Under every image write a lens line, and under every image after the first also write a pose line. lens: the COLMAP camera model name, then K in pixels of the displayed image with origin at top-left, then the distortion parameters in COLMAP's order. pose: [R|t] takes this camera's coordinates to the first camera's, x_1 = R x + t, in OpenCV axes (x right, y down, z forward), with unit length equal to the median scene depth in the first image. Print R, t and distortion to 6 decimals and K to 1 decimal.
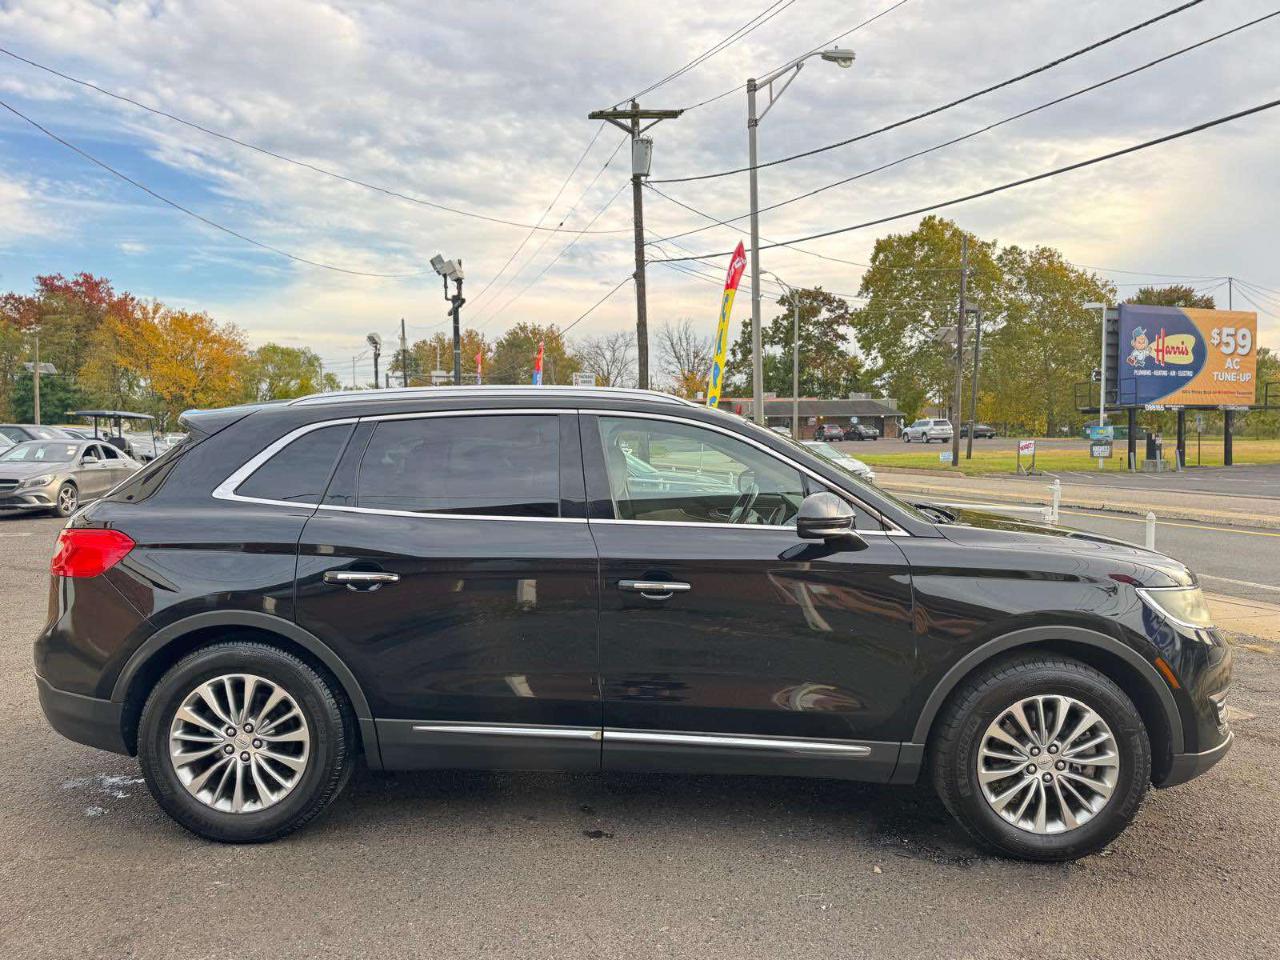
lens RADIAL K [[902.3, 0, 644.7], [0, 902.3, 480.2], [0, 0, 1]] dist [0.037360, -0.046075]
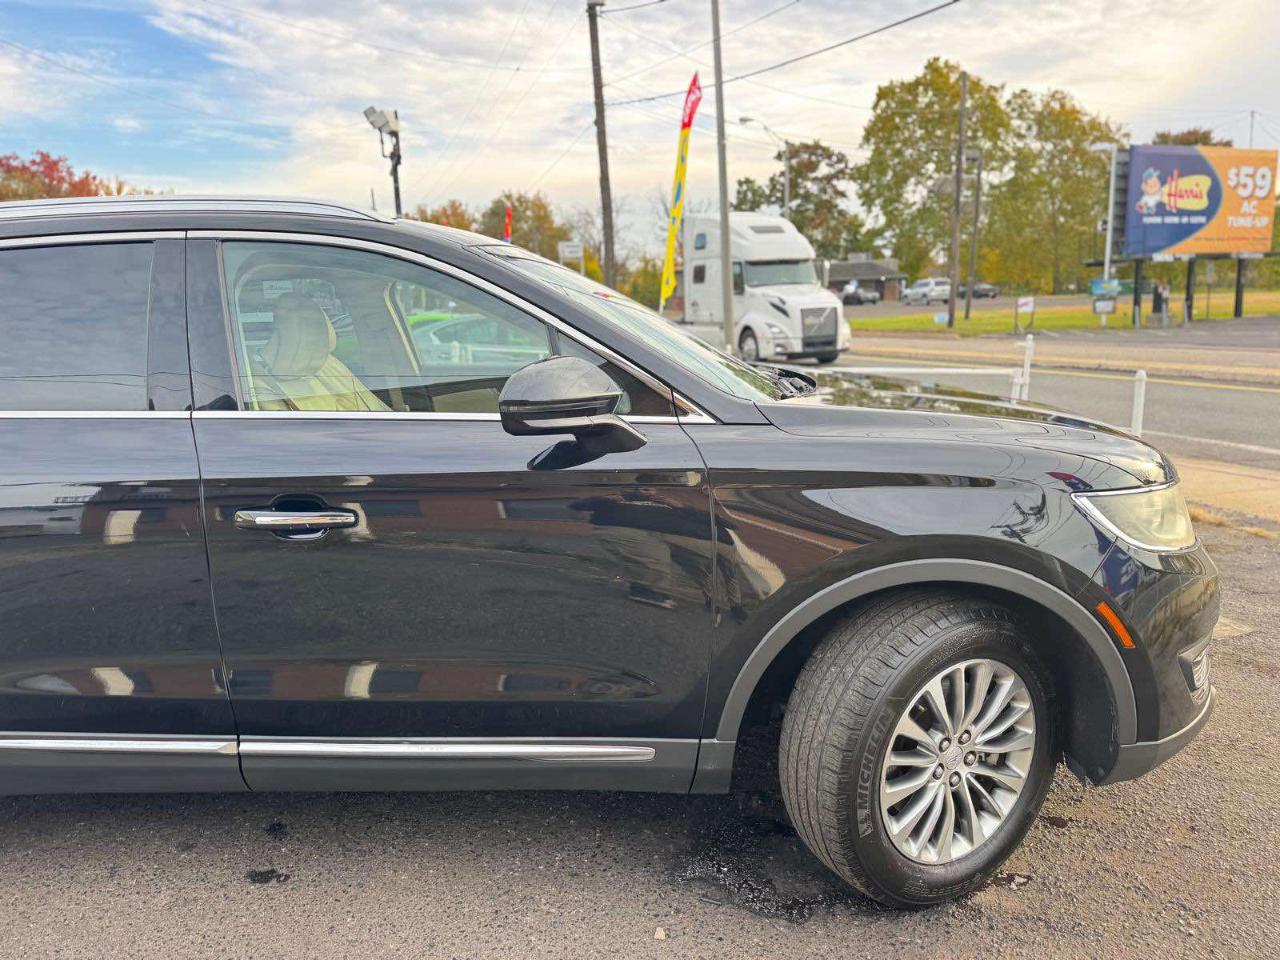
lens RADIAL K [[902.3, 0, 646.4], [0, 902.3, 481.9], [0, 0, 1]] dist [0.037360, -0.046075]
pose [[0.999517, -0.030746, -0.004592, 0.223448], [0.031086, 0.989617, 0.140330, 0.011730], [0.000230, -0.140405, 0.990094, 0.339465]]
